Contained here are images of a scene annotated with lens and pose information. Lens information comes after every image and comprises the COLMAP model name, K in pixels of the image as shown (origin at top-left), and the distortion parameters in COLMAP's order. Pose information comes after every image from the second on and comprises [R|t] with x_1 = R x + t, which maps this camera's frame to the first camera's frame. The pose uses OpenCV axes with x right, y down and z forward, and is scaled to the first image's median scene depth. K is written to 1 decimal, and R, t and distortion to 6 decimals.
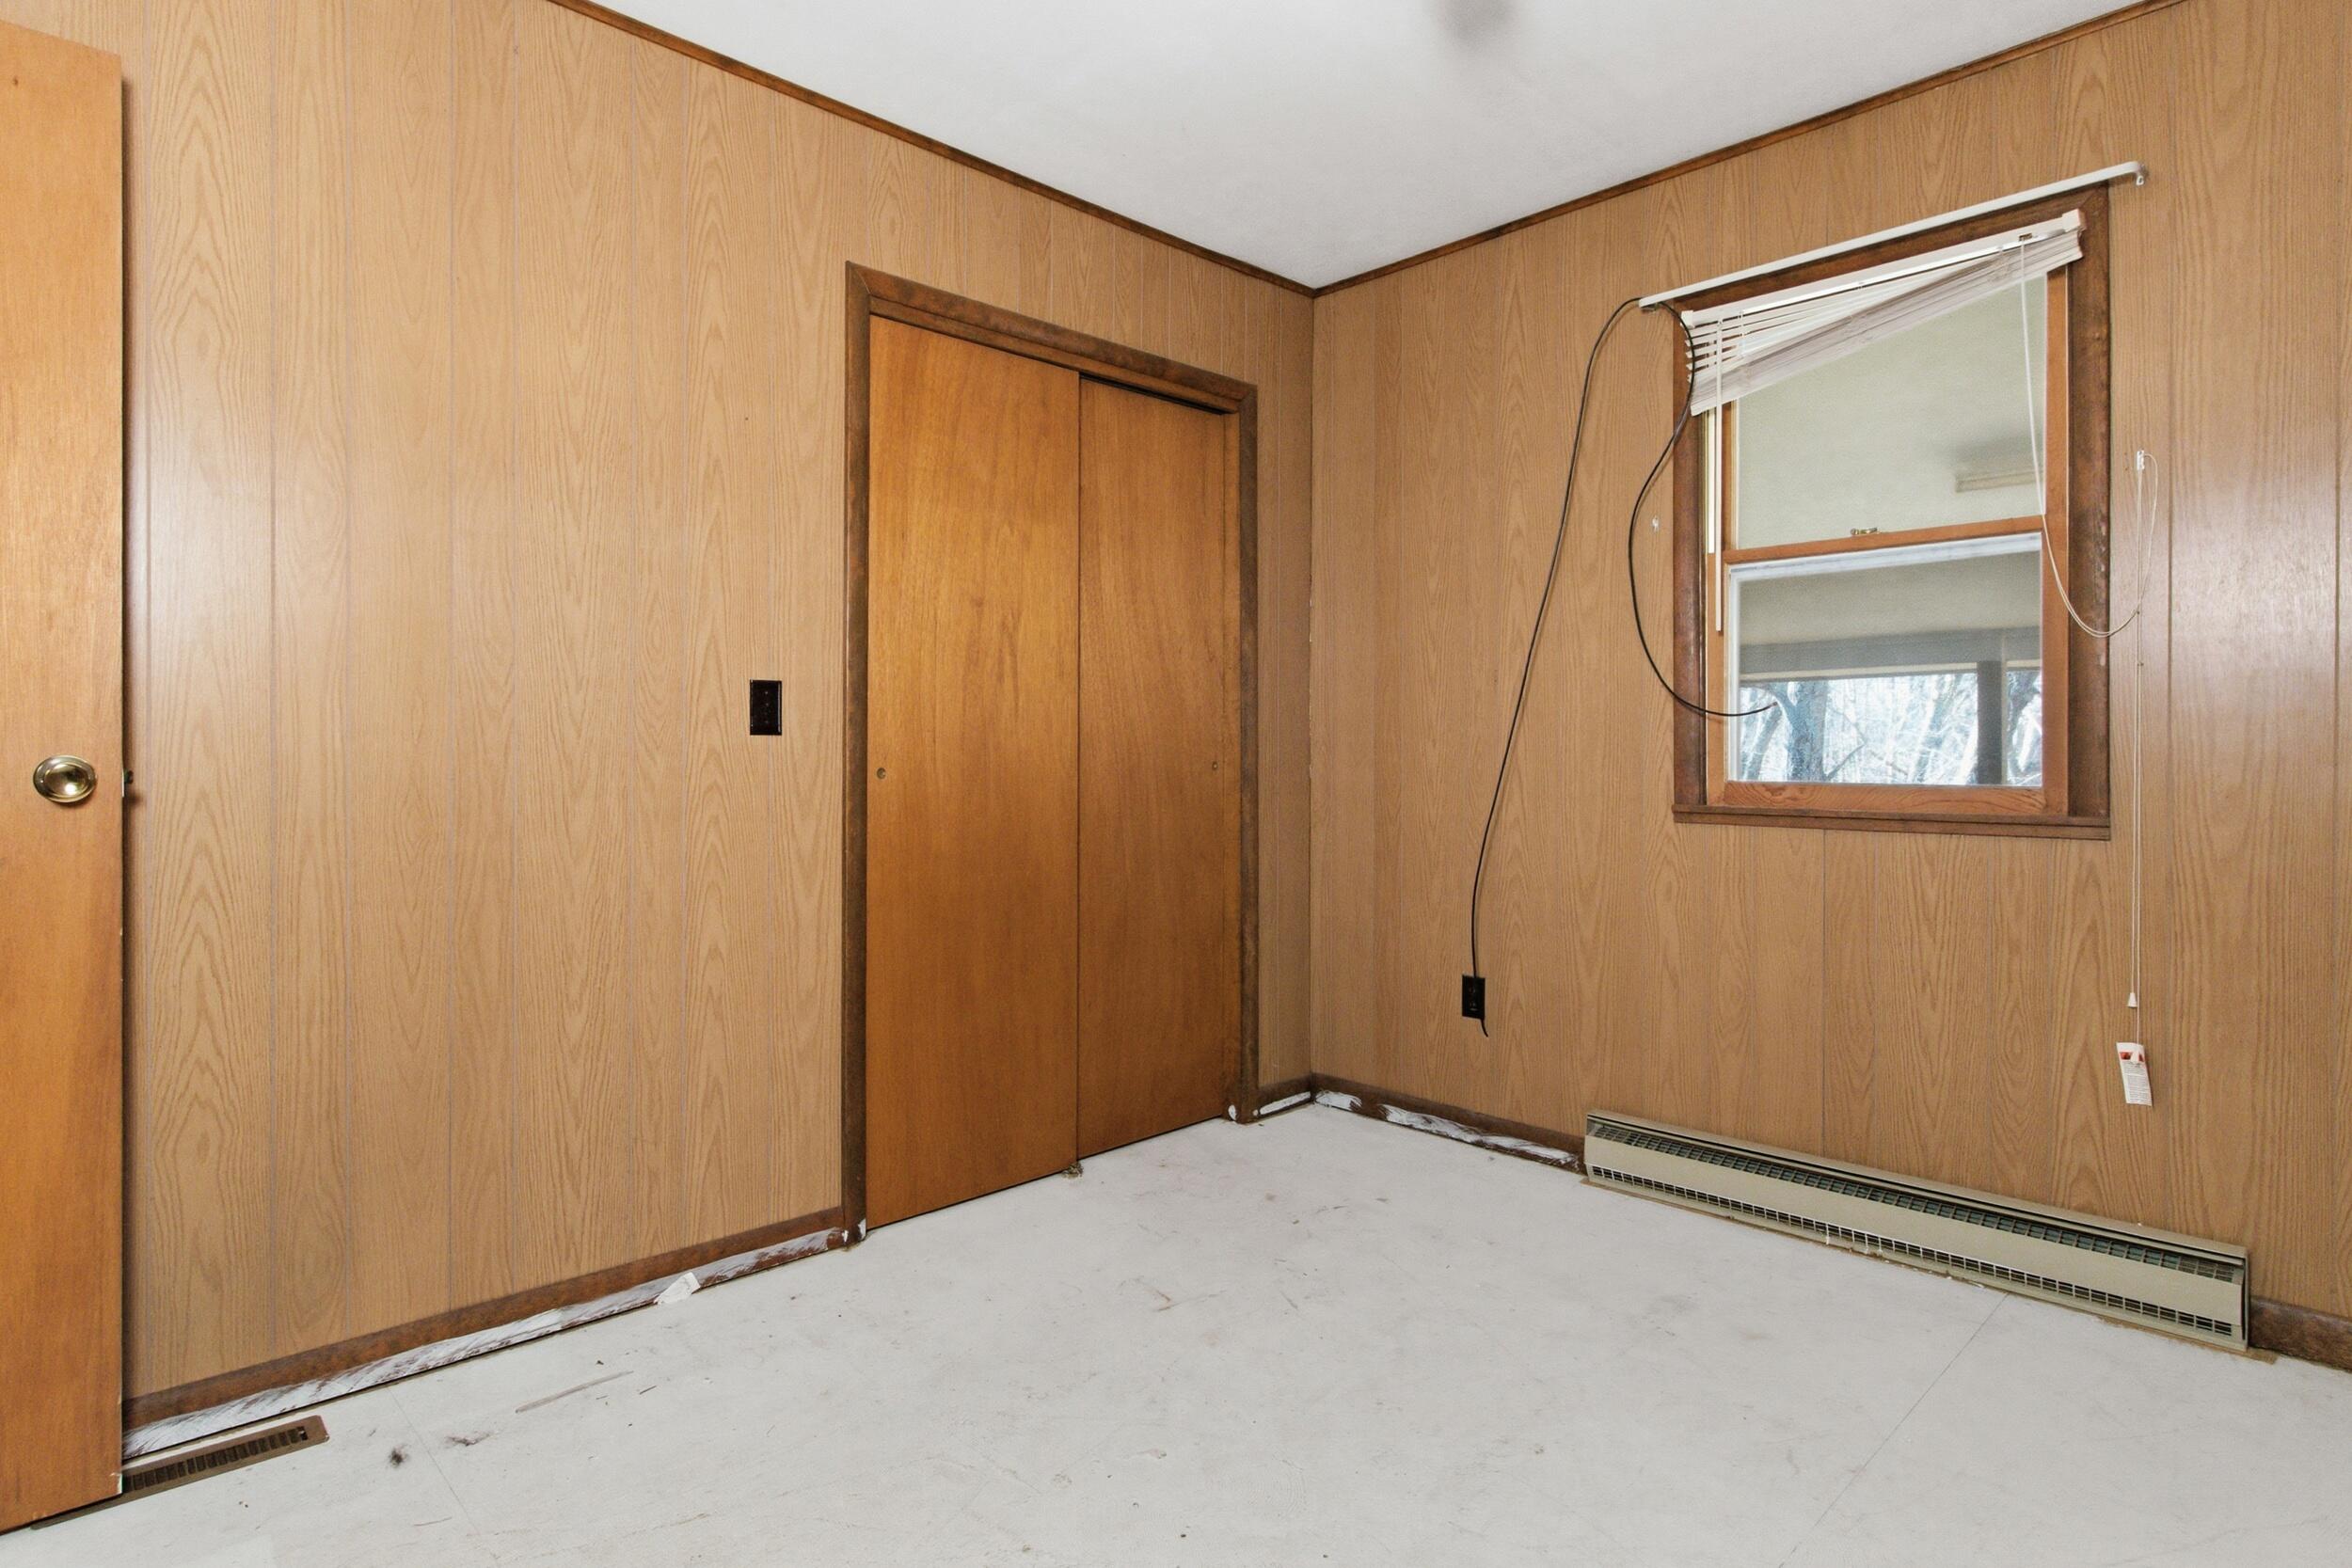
lens RADIAL K [[1228.0, 0, 1168.2], [0, 1228.0, 762.7], [0, 0, 1]] dist [-0.006517, -0.002369]
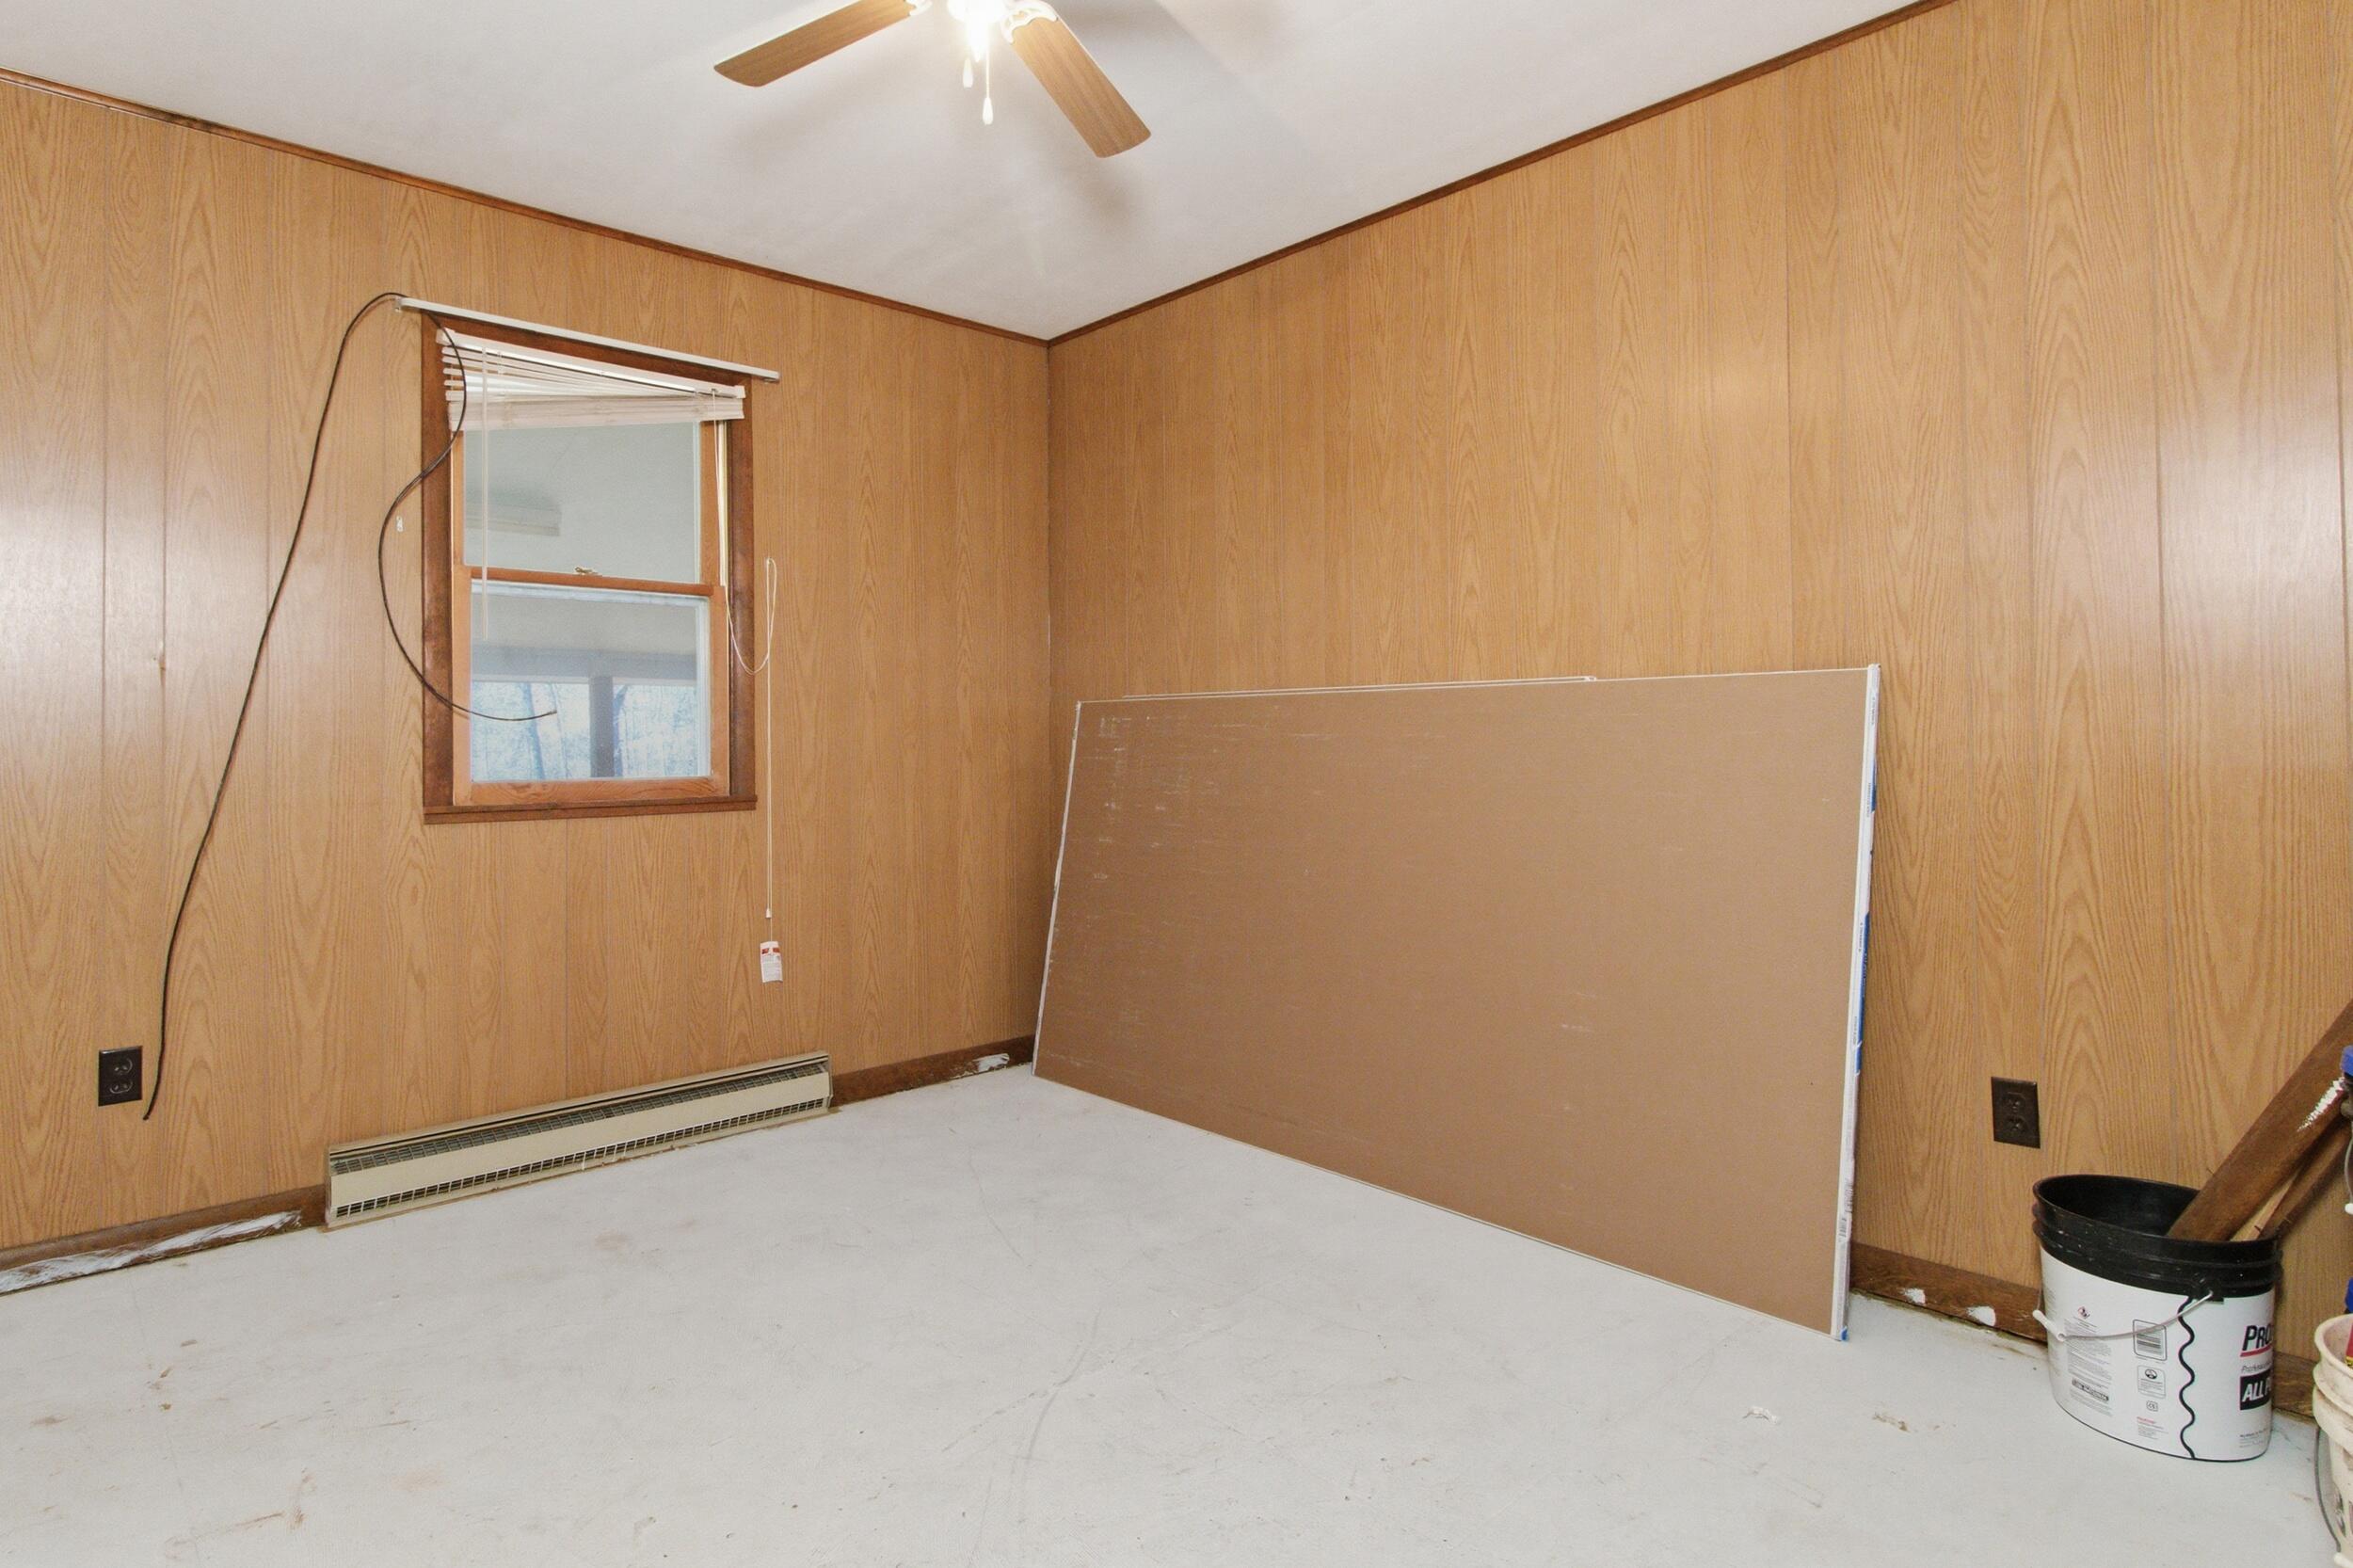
lens RADIAL K [[1229.6, 0, 1173.7], [0, 1229.6, 724.1], [0, 0, 1]] dist [-0.002492, -0.001819]
pose [[0.015196, 0.015802, 0.999760, -0.622099], [0.018796, 0.999694, -0.016087, -0.006420], [-0.999708, 0.019036, 0.014894, 0.389793]]
